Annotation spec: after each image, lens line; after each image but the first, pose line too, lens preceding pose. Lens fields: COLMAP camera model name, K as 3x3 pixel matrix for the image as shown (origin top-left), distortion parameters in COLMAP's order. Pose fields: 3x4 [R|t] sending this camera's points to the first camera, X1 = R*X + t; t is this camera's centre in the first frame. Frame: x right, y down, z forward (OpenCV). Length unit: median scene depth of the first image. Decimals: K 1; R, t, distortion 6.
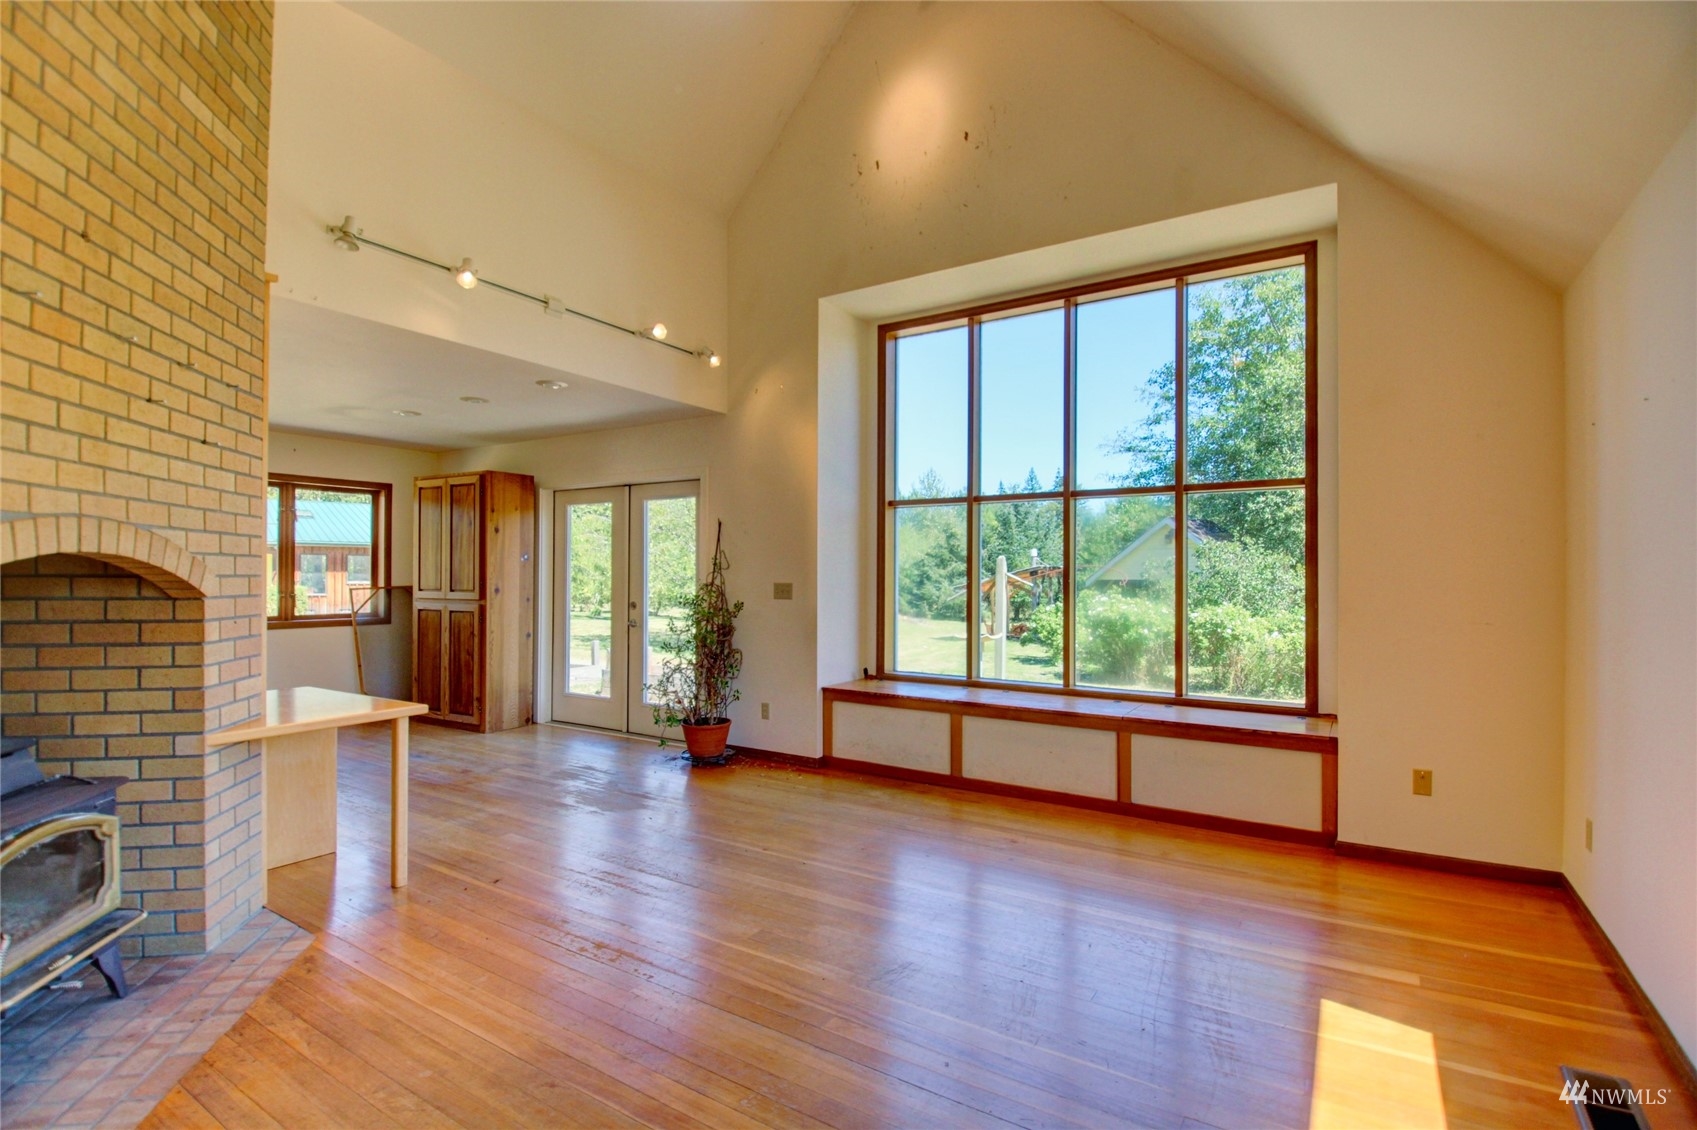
lens RADIAL K [[801.7, 0, 848.5], [0, 801.7, 565.0], [0, 0, 1]] dist [-0.000303, -0.000533]
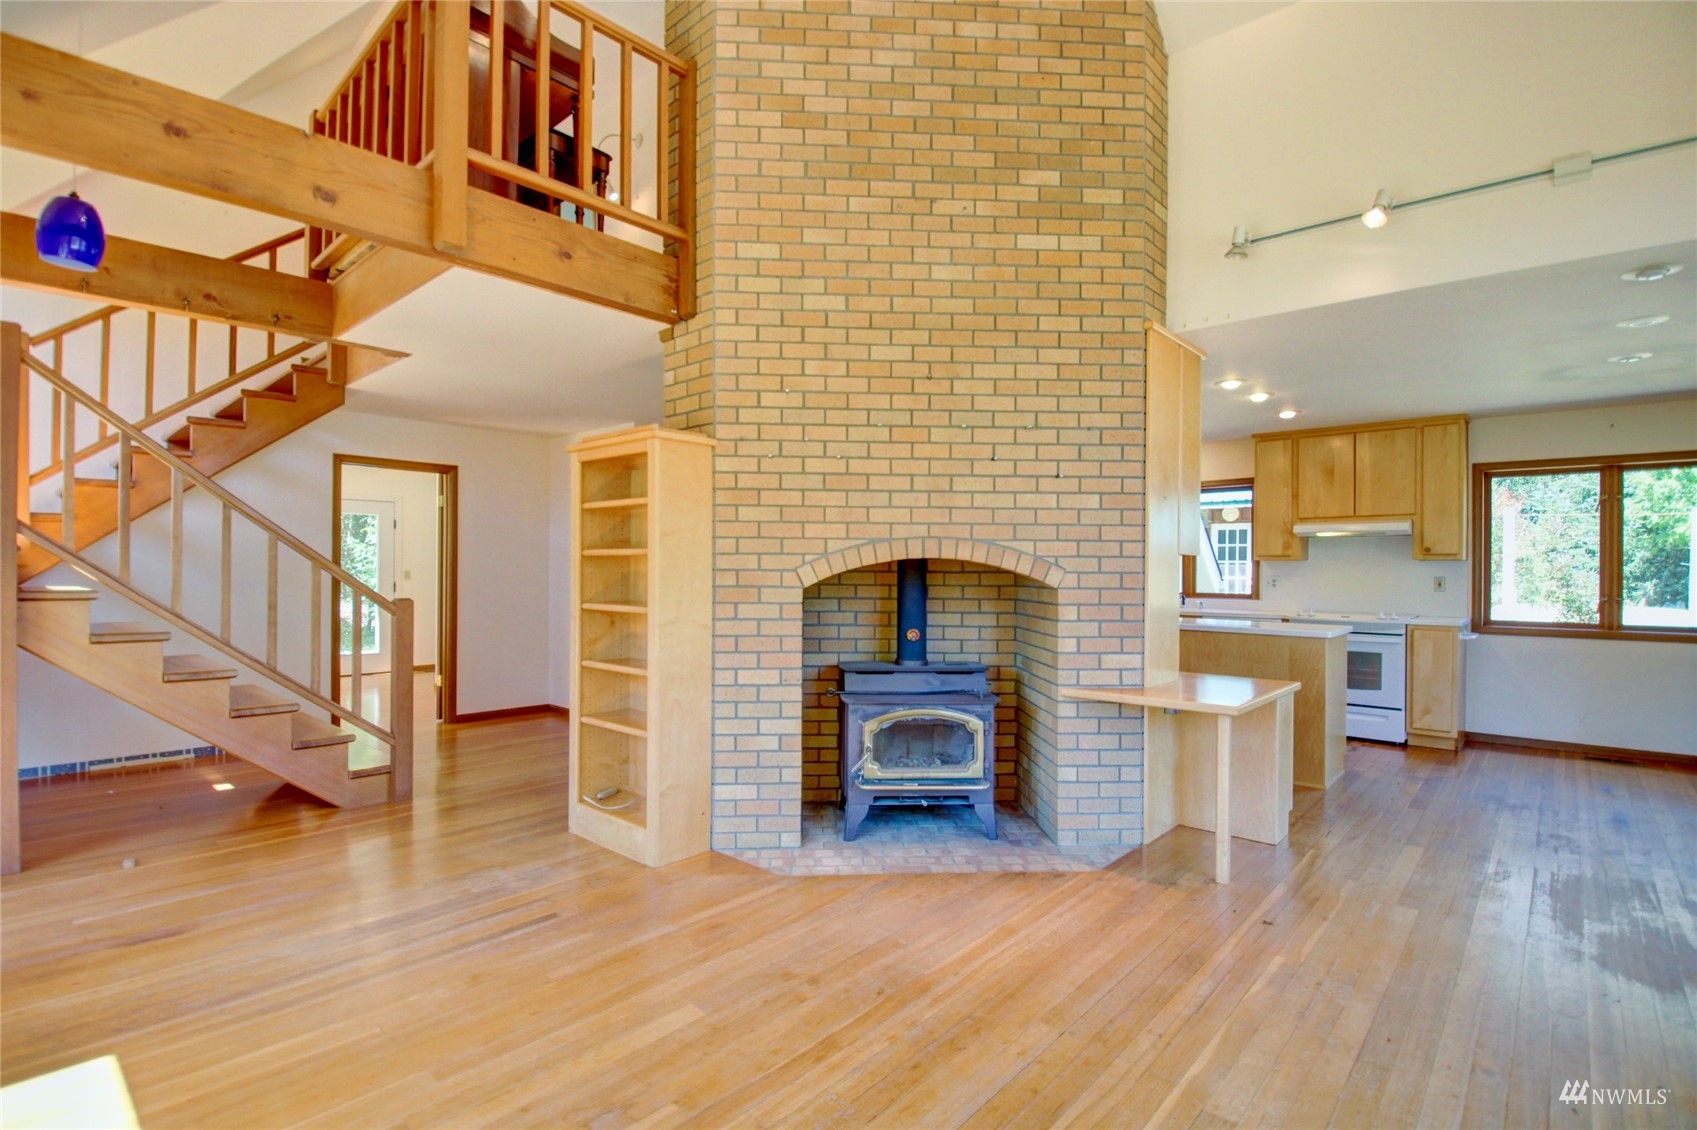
lens RADIAL K [[801.7, 0, 848.5], [0, 801.7, 565.0], [0, 0, 1]] dist [-0.000303, -0.000533]
pose [[-0.155252, -0.008570, -0.987838, 0.426026], [0.005972, 0.999936, -0.009613, 0.007774], [0.987857, -0.007392, -0.155191, 0.585119]]
